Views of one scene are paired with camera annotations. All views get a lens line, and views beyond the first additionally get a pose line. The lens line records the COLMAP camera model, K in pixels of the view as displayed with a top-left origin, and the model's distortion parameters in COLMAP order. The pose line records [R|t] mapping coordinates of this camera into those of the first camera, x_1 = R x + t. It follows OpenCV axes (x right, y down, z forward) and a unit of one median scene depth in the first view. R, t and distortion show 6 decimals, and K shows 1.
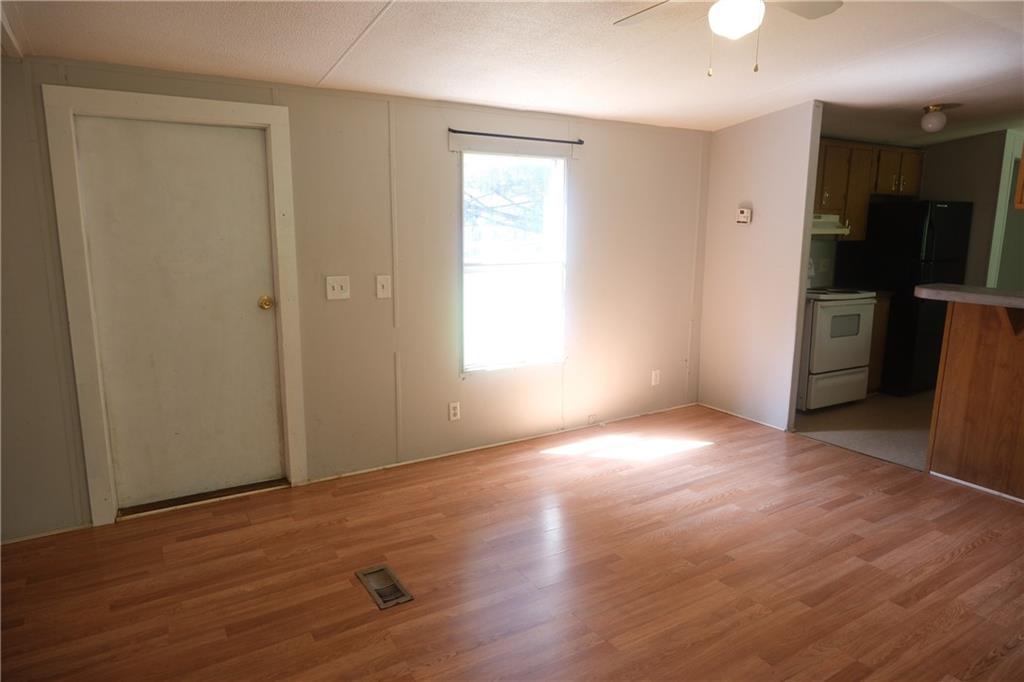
lens RADIAL K [[640.8, 0, 510.7], [0, 640.8, 338.4], [0, 0, 1]] dist [-0.006481, 0.001429]
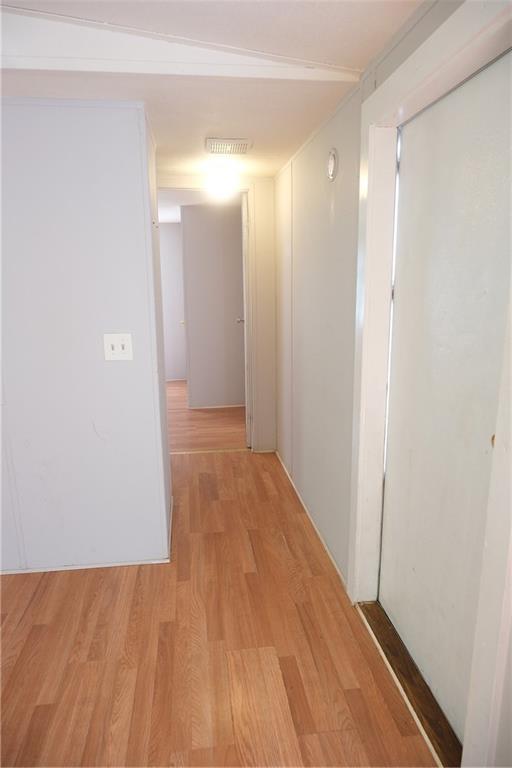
lens RADIAL K [[480.6, 0, 253.6], [0, 480.6, 383.6], [0, 0, 1]] dist [-0.006481, 0.001429]
pose [[-0.406722, 0.194374, -0.892634, -0.018365], [-0.155829, 0.948022, 0.277437, -0.152389], [0.900164, 0.251938, -0.355293, 0.912434]]
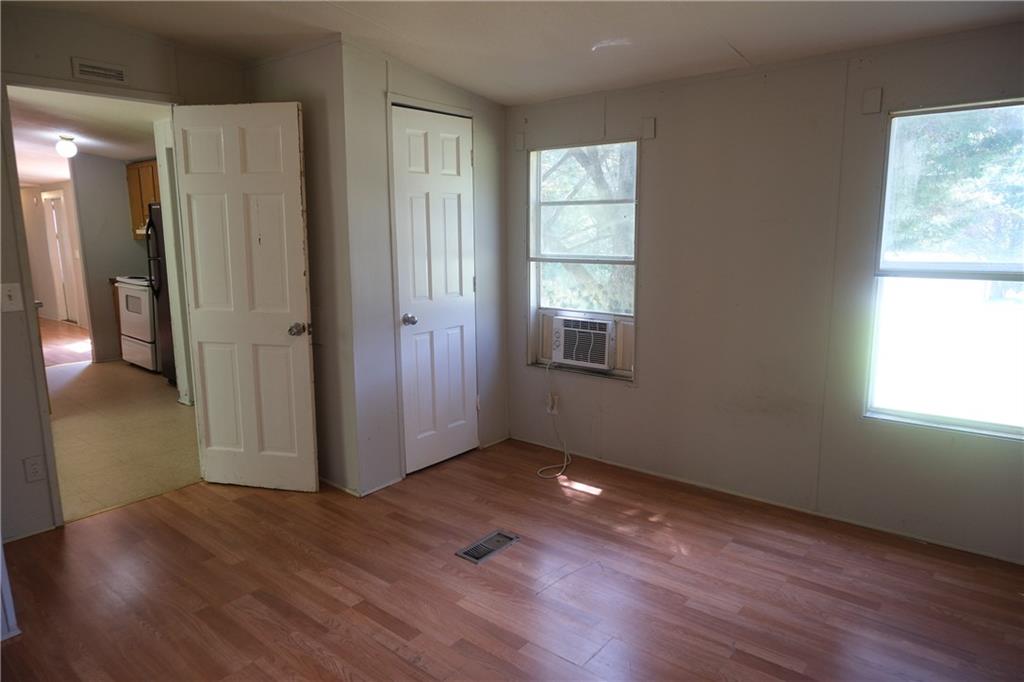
lens RADIAL K [[640.8, 0, 510.7], [0, 640.8, 338.4], [0, 0, 1]] dist [-0.006481, 0.001429]
pose [[0.317080, 0.148634, -0.936679, 2.819501], [-0.160155, 0.981850, 0.101587, -0.292581], [0.934779, 0.117803, 0.335129, 1.828558]]
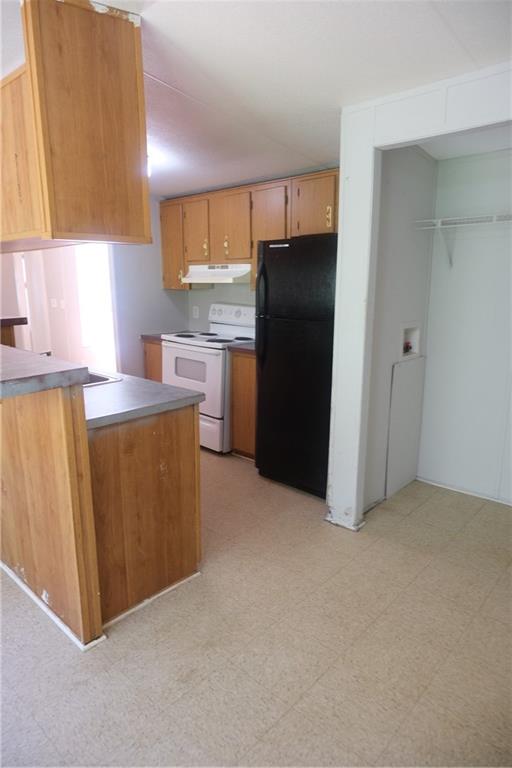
lens RADIAL K [[480.6, 0, 253.6], [0, 480.6, 383.6], [0, 0, 1]] dist [-0.006481, 0.001429]
pose [[0.268985, 0.192863, -0.943637, 1.864729], [-0.167744, 0.974153, 0.151284, -0.193519], [0.948424, 0.117597, 0.294385, 1.234314]]
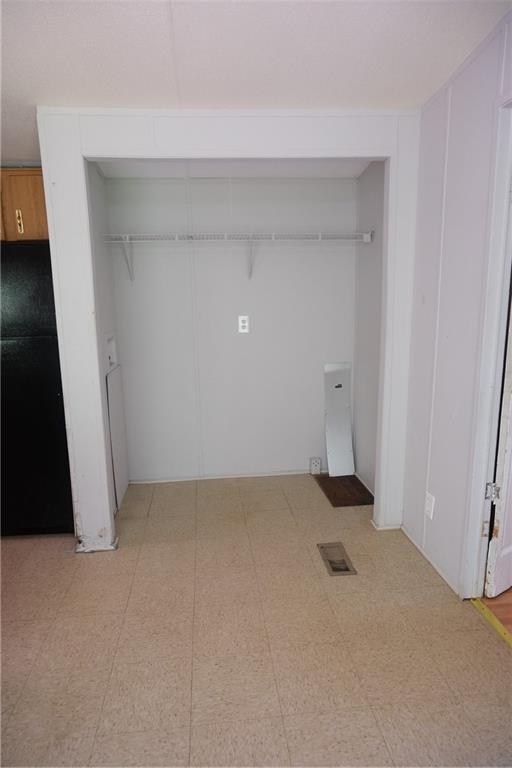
lens RADIAL K [[480.6, 0, 253.6], [0, 480.6, 383.6], [0, 0, 1]] dist [-0.006481, 0.001429]
pose [[0.899779, 0.060344, -0.432154, 1.727021], [-0.054187, 0.998177, 0.026561, -0.162251], [0.432969, -0.000482, 0.901409, 1.062317]]
